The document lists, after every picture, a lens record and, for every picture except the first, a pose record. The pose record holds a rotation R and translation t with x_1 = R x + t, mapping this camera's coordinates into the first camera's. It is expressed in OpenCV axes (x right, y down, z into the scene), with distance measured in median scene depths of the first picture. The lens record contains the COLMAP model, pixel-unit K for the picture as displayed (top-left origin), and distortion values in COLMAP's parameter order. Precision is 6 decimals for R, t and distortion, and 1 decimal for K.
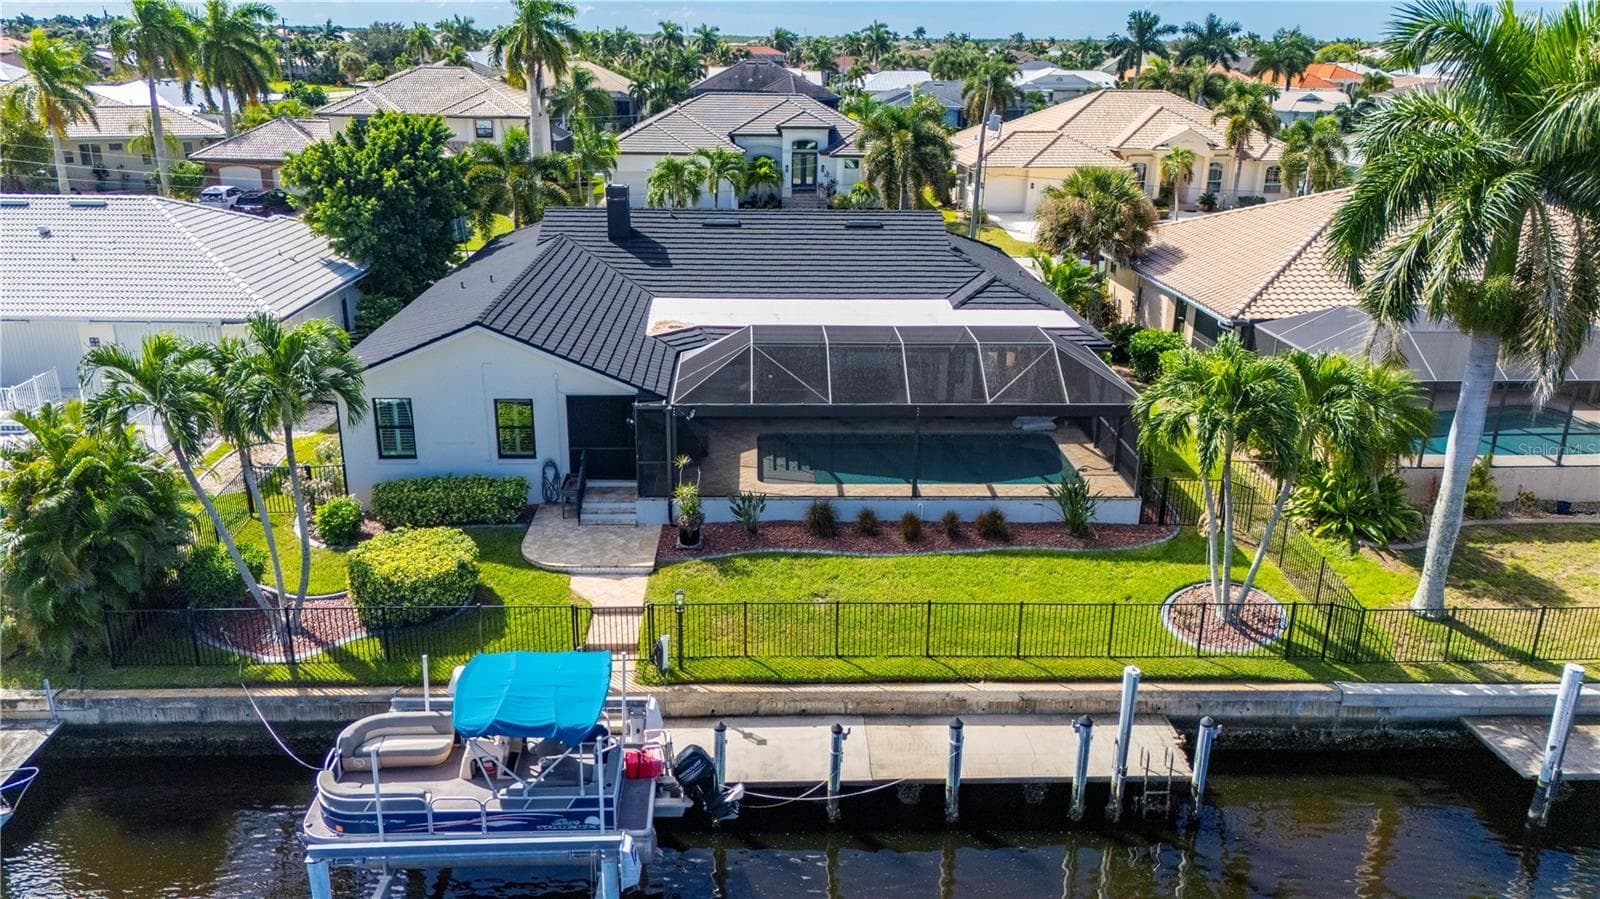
lens RADIAL K [[1164.4, 0, 789.6], [0, 1164.4, 456.4], [0, 0, 1]] dist [0.068791, -0.061196]
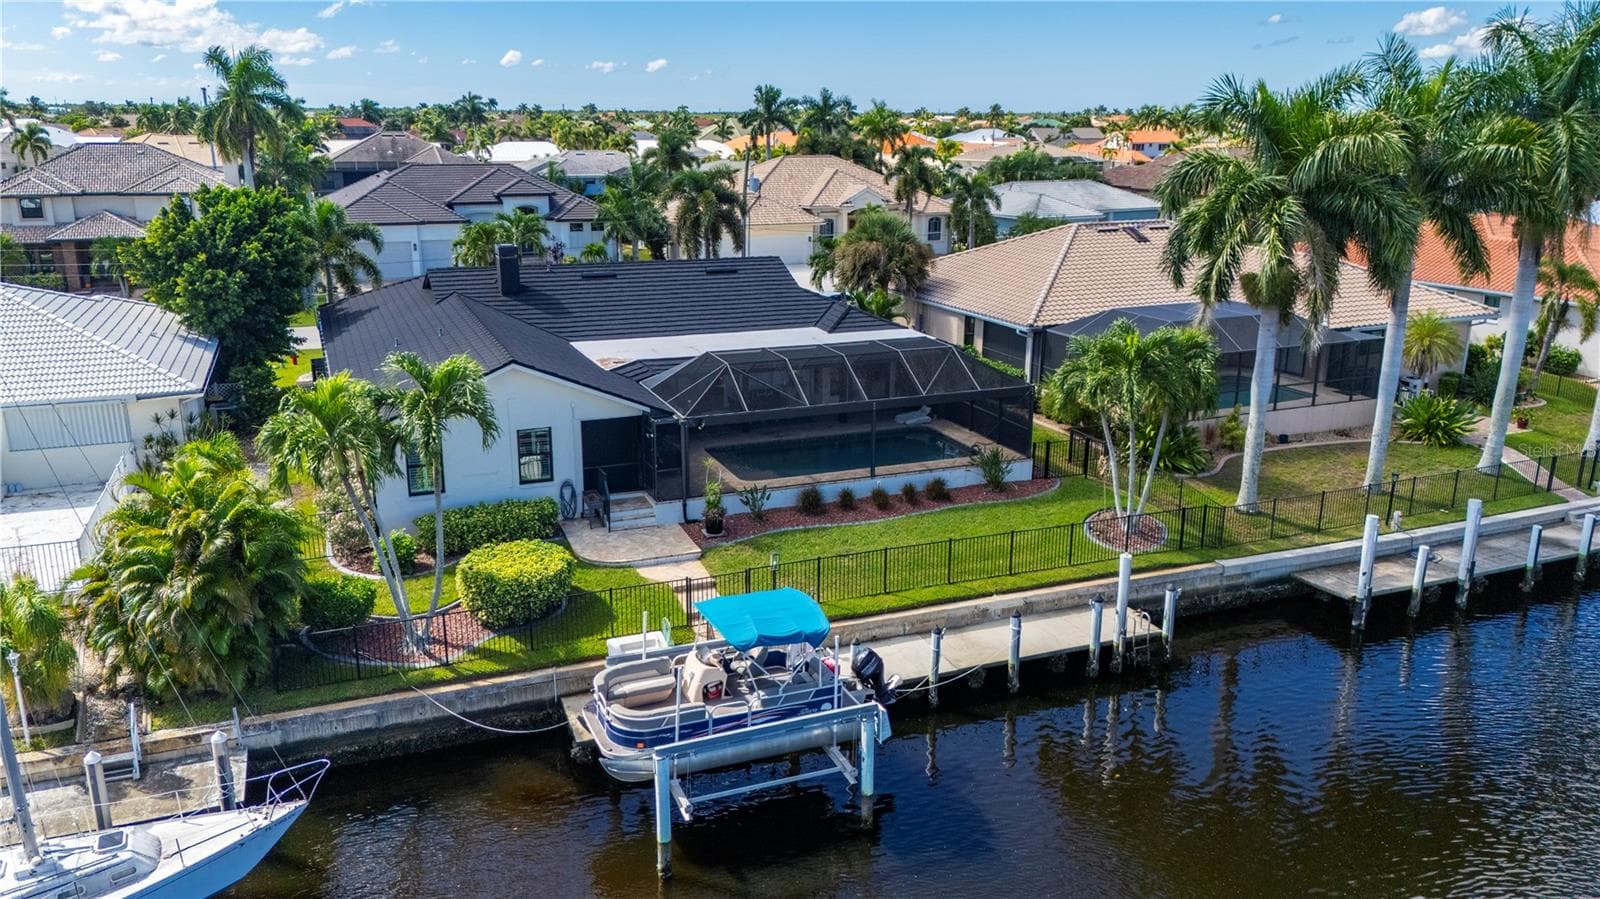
lens RADIAL K [[1195.3, 0, 784.3], [0, 1195.3, 446.4], [0, 0, 1]] dist [0.075131, -0.084071]
pose [[0.940962, -0.099655, 0.323512, -0.419296], [0.121636, 0.991394, -0.048399, 0.057278], [-0.315905, 0.084892, 0.944985, -0.180395]]
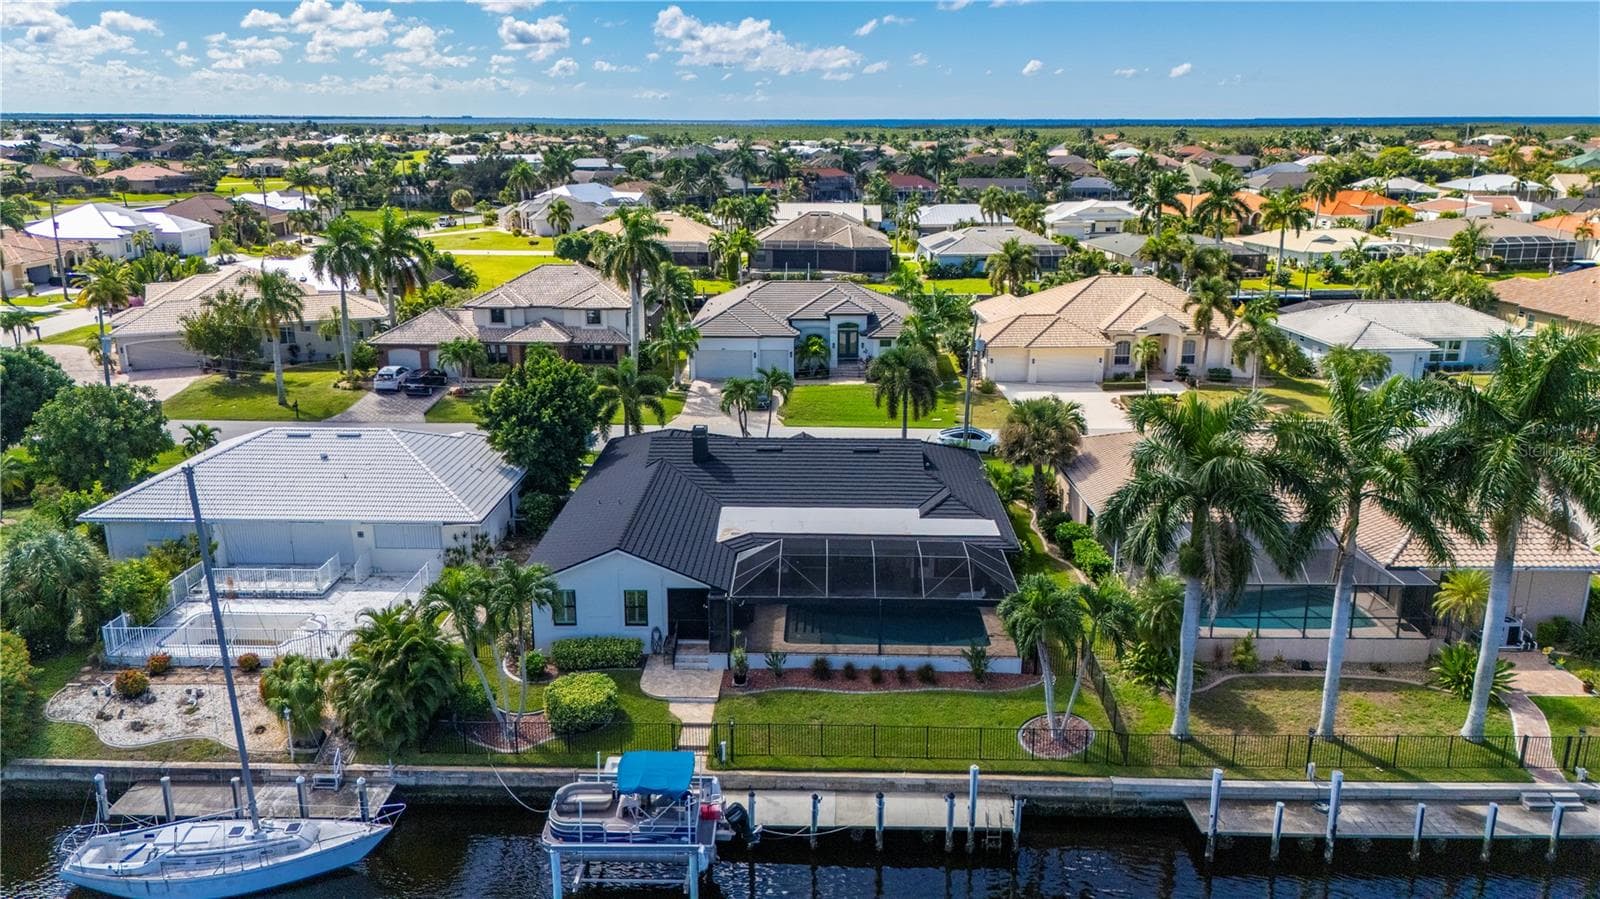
lens RADIAL K [[1195.3, 0, 784.3], [0, 1195.3, 446.4], [0, 0, 1]] dist [0.075131, -0.084071]
pose [[0.997590, 0.002485, -0.069335, 0.096825], [-0.007399, 0.997470, -0.070709, -0.145121], [0.068983, 0.071051, 0.995084, -0.735501]]
